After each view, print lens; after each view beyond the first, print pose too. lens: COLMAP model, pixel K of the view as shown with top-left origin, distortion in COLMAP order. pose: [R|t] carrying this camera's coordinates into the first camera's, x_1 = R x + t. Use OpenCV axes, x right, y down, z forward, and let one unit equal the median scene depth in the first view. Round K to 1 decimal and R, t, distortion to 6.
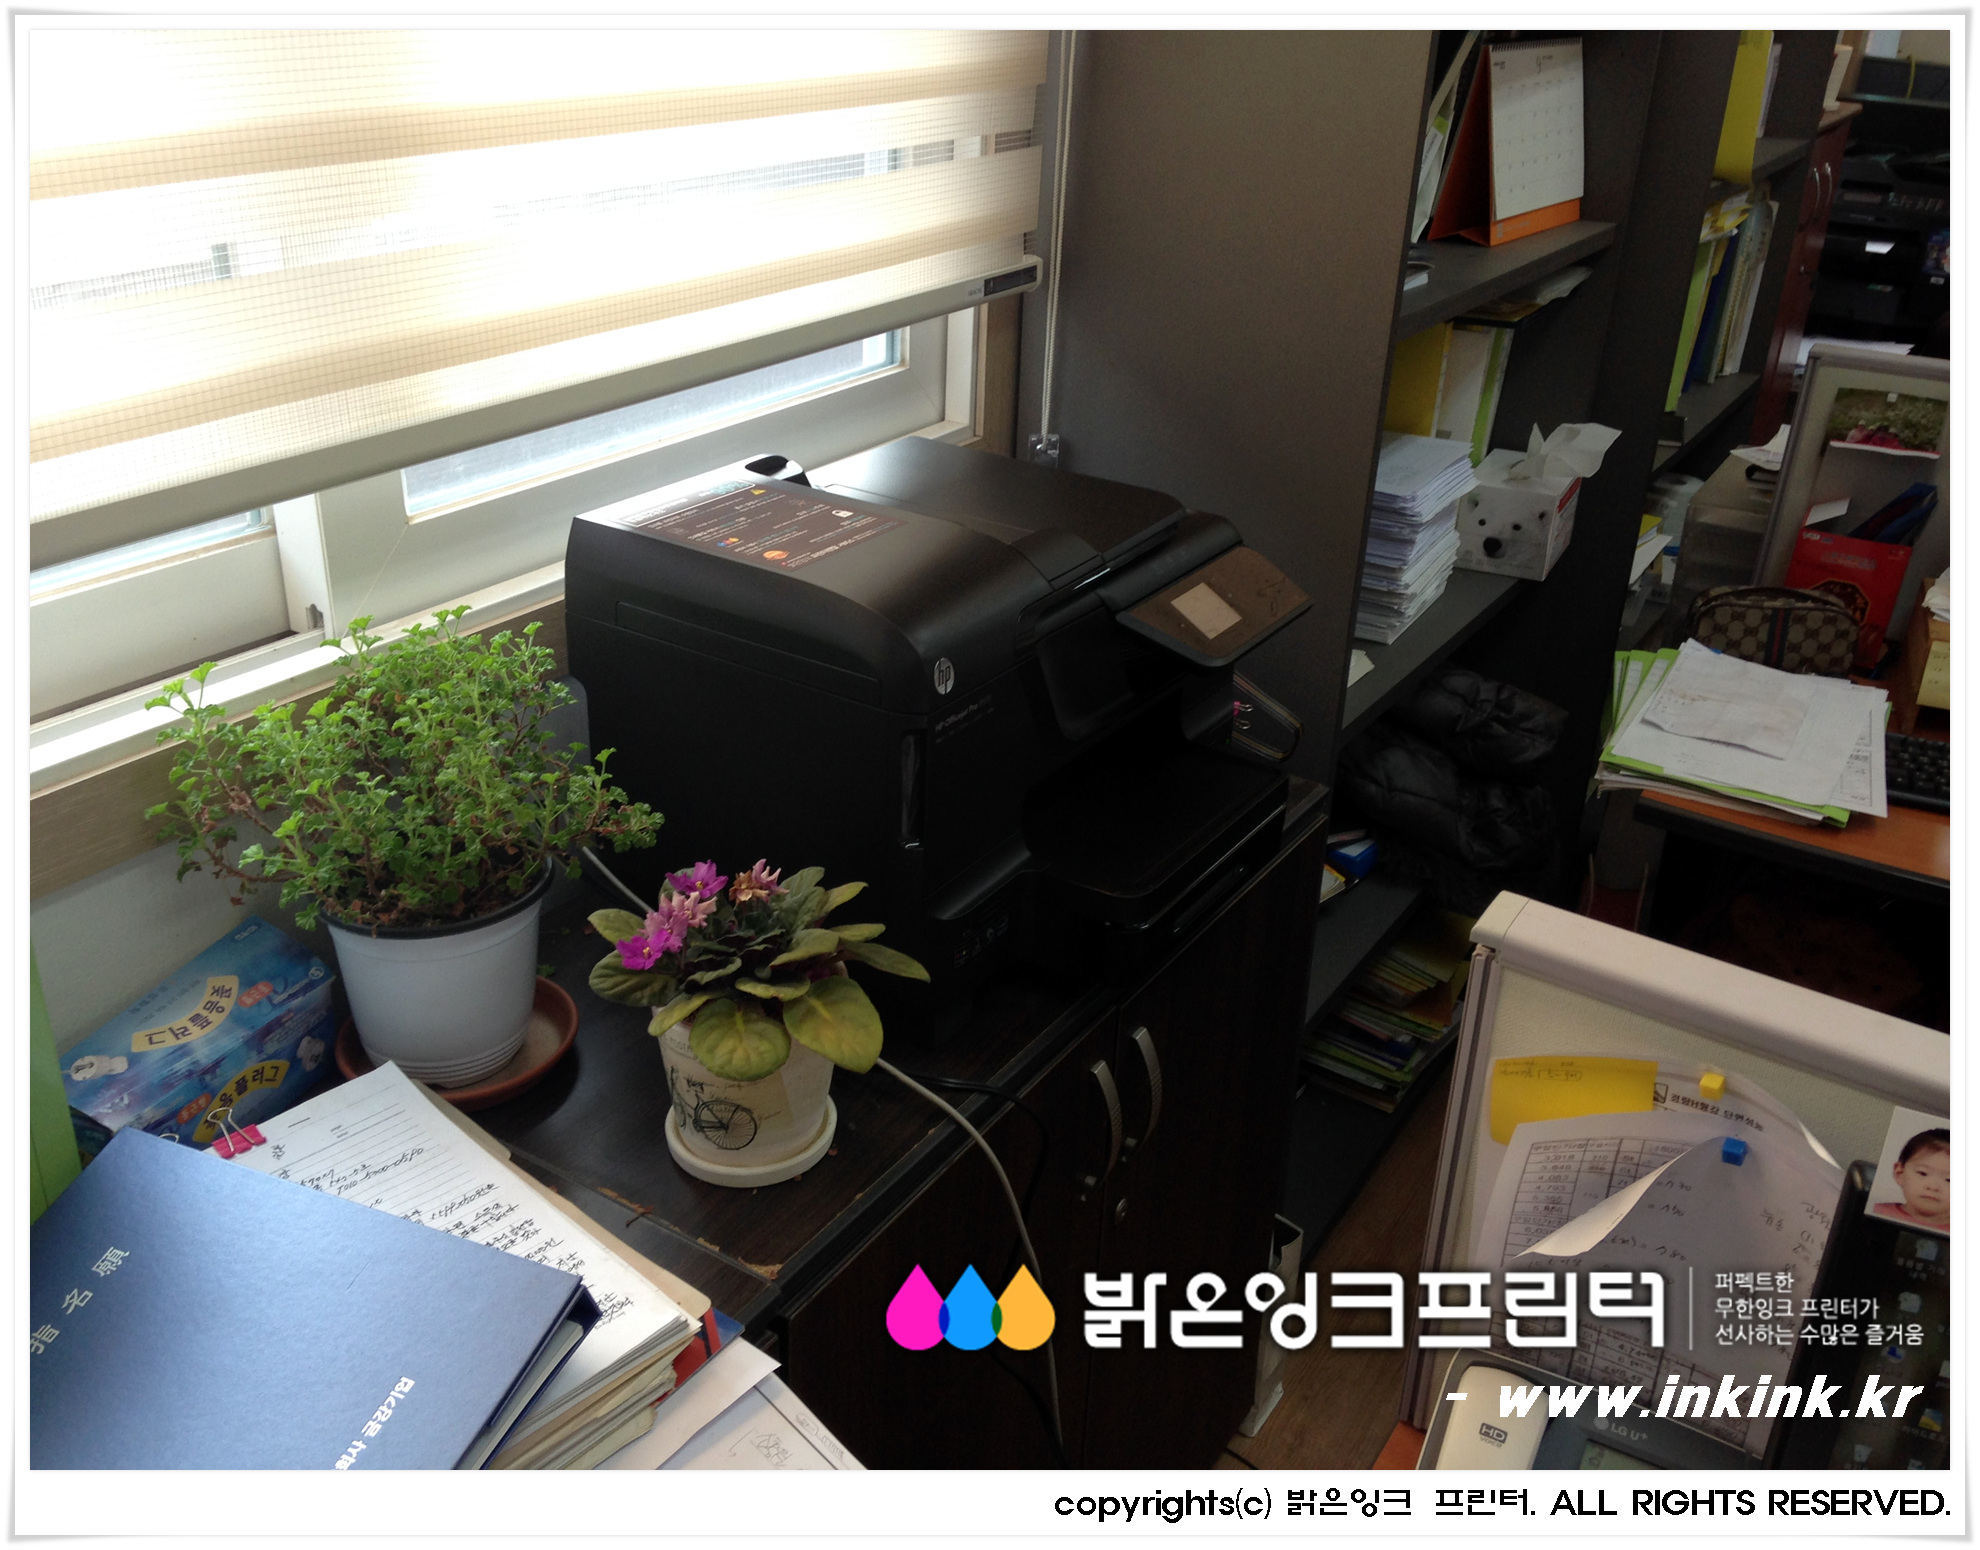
lens RADIAL K [[1735.9, 0, 967.4], [0, 1735.9, 773.6], [0, 0, 1]] dist [0.211884, -0.372763]
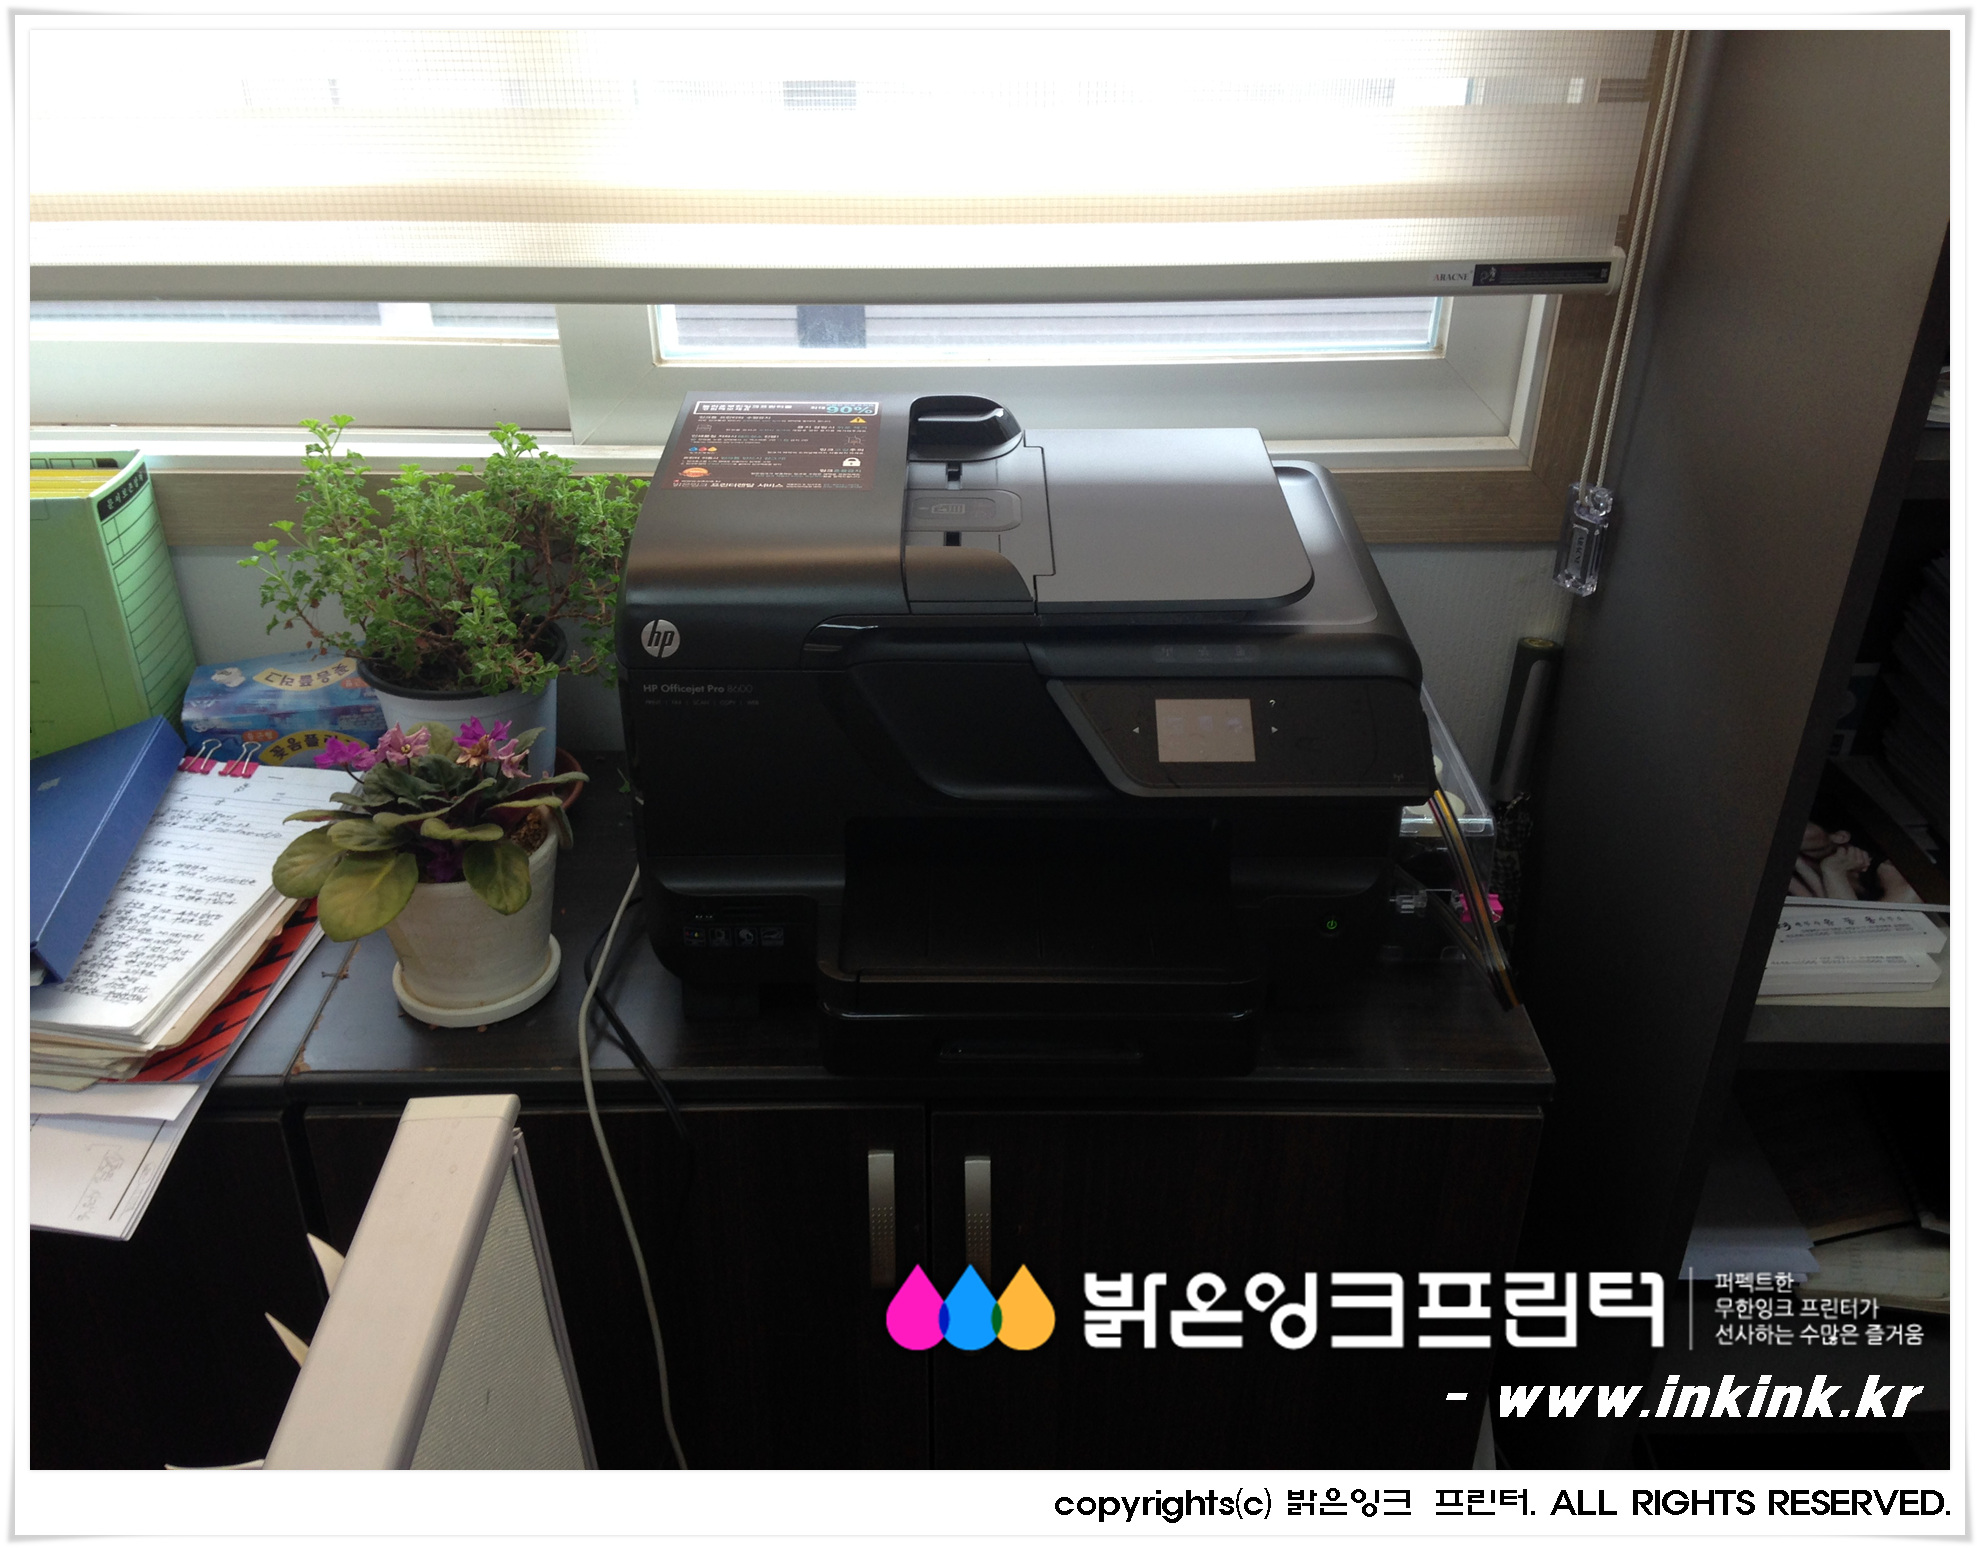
lens RADIAL K [[1735.9, 0, 967.4], [0, 1735.9, 773.6], [0, 0, 1]] dist [0.211884, -0.372763]
pose [[0.544349, 0.418938, -0.726757, 0.784870], [-0.349125, 0.900908, 0.257829, -0.296061], [0.762755, 0.113380, 0.636671, 0.533663]]
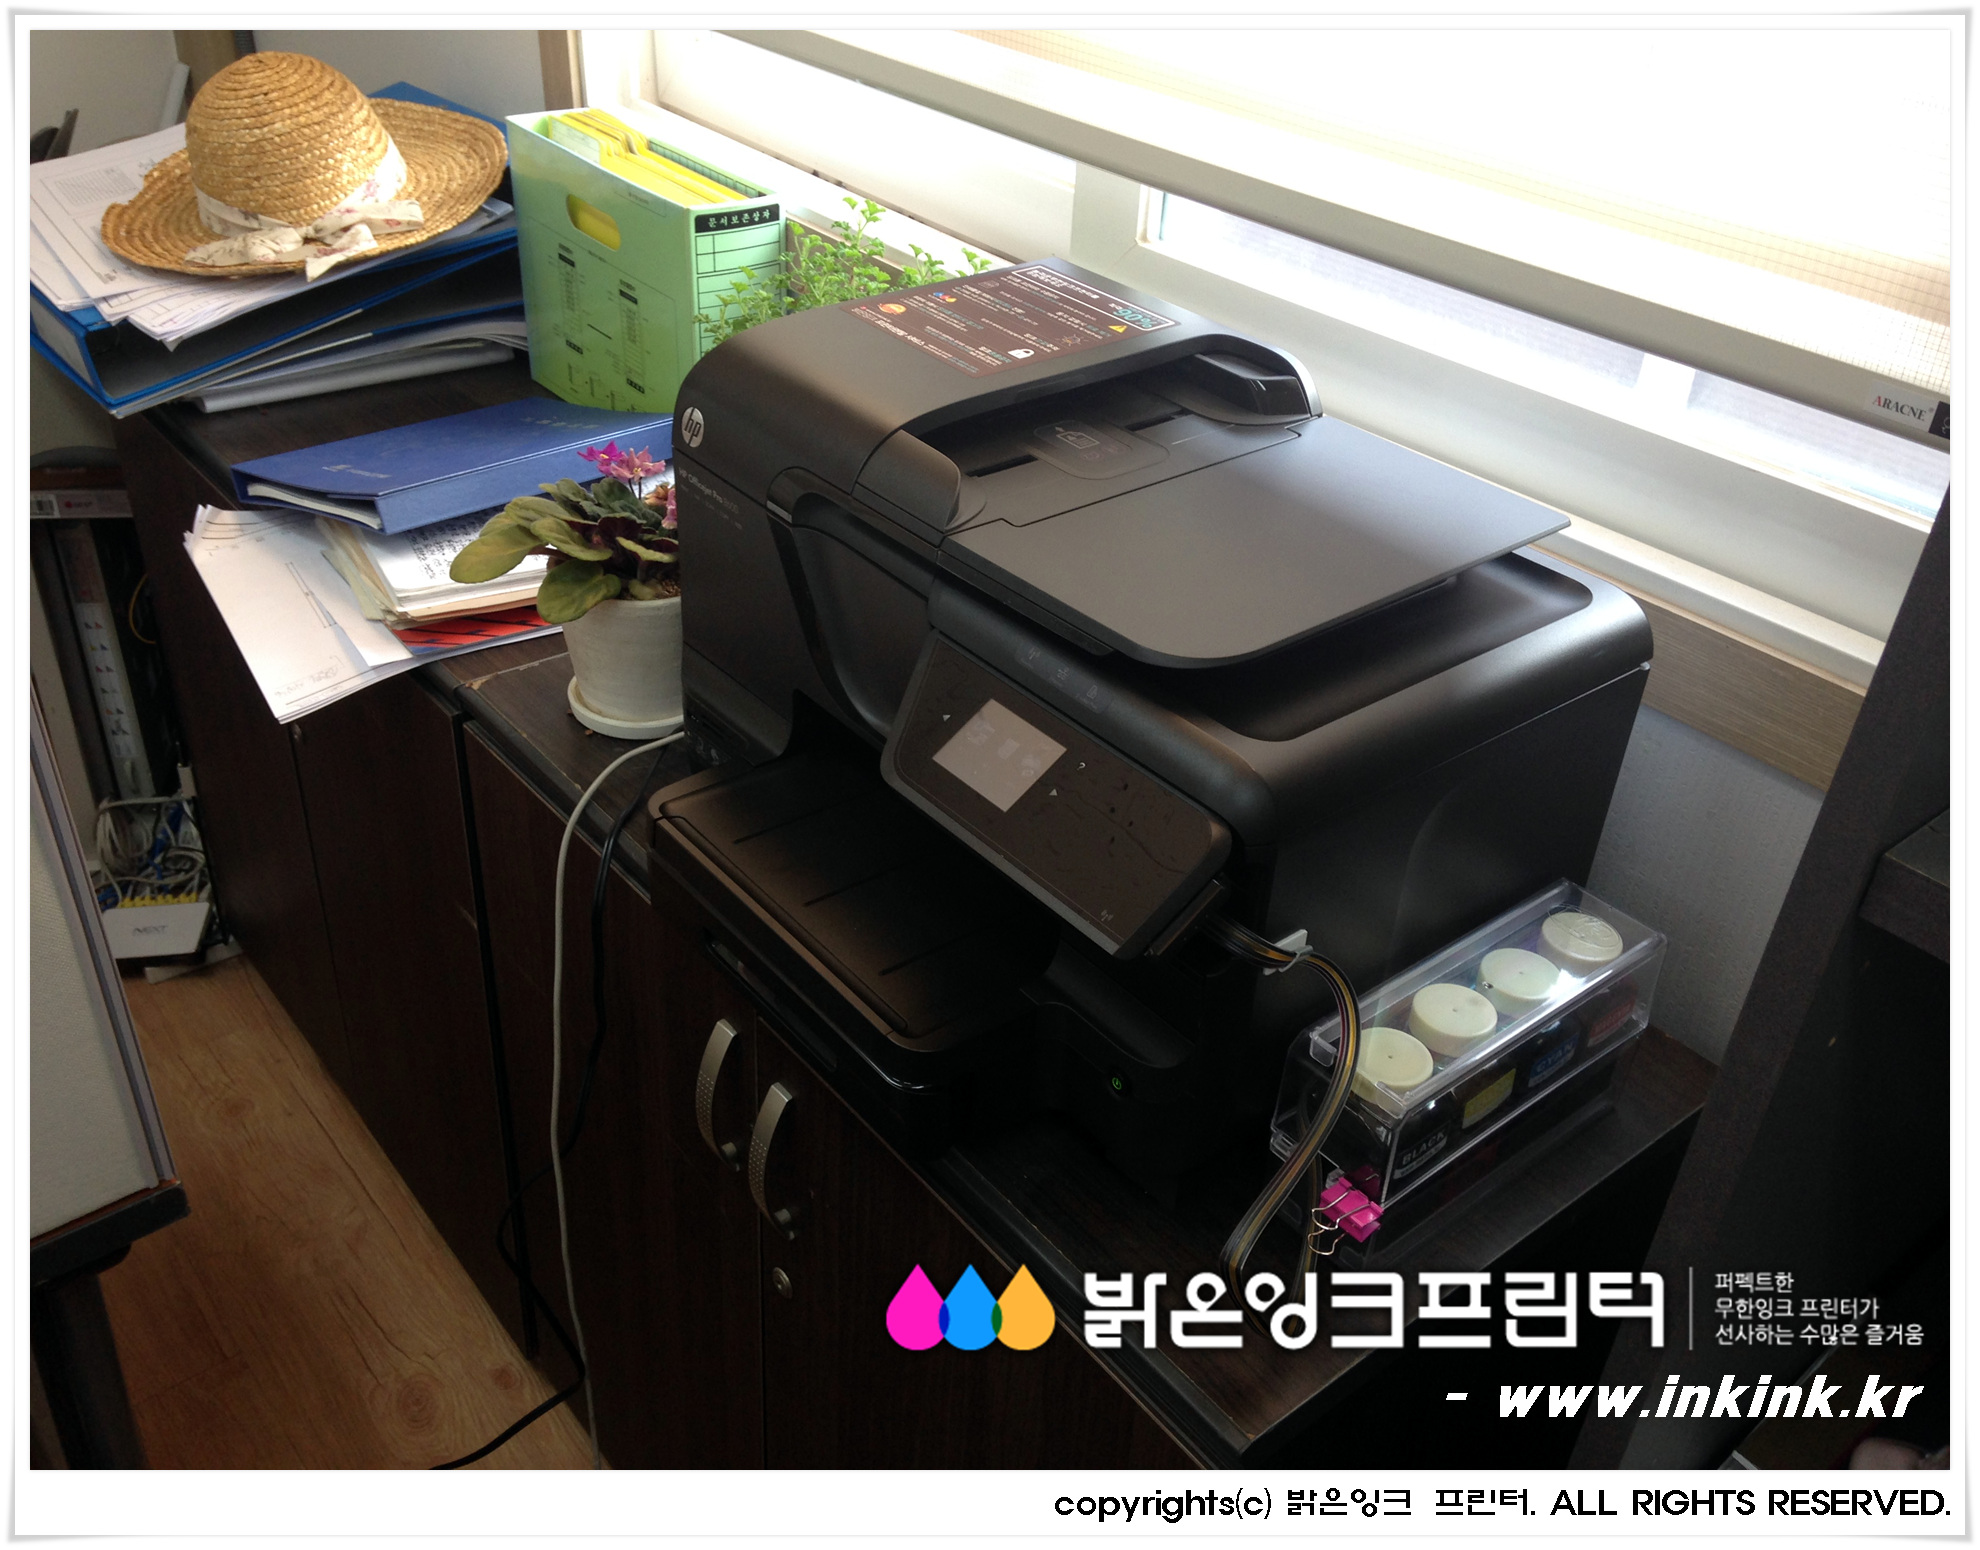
lens RADIAL K [[1735.9, 0, 967.4], [0, 1735.9, 773.6], [0, 0, 1]] dist [0.211884, -0.372763]
pose [[-0.318641, 0.498121, -0.806439, 0.789161], [-0.448000, 0.670618, 0.591242, -0.561570], [0.835322, 0.549679, 0.009472, 1.214885]]
